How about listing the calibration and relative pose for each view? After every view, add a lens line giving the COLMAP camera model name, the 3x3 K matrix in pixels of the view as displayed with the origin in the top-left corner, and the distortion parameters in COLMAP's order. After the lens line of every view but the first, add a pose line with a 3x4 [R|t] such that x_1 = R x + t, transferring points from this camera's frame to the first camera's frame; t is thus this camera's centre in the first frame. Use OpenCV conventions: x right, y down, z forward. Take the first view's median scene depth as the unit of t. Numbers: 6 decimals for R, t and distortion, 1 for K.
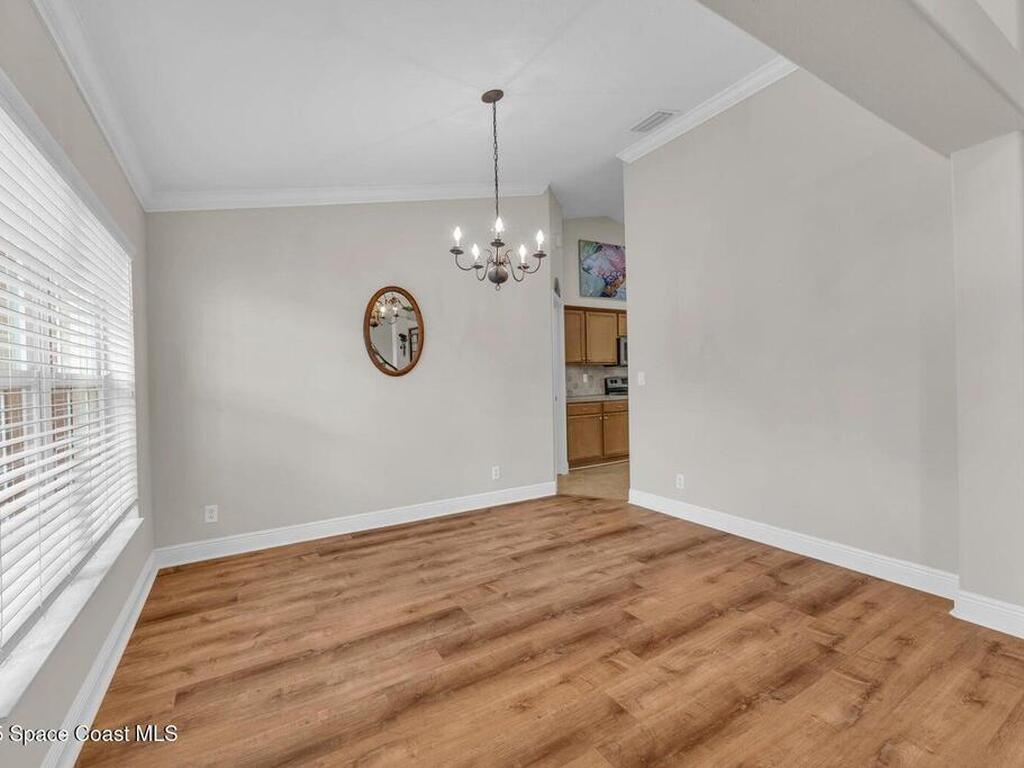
lens RADIAL K [[453.2, 0, 507.3], [0, 453.2, 383.4], [0, 0, 1]] dist [-0.003704, -0.000198]
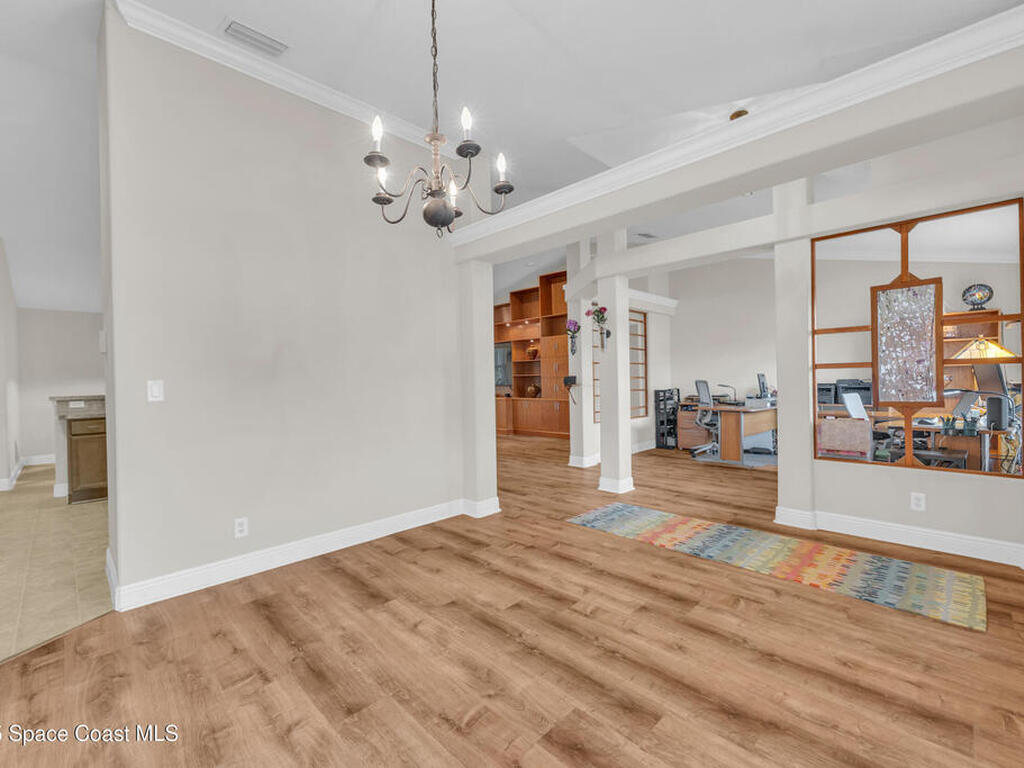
lens RADIAL K [[453.2, 0, 505.5], [0, 453.2, 382.9], [0, 0, 1]] dist [-0.003704, -0.000198]
pose [[-0.241764, 0.018579, 0.970157, -0.671856], [0.036296, 0.999290, -0.010092, 0.000567], [-0.969656, 0.032773, -0.242267, 1.110440]]
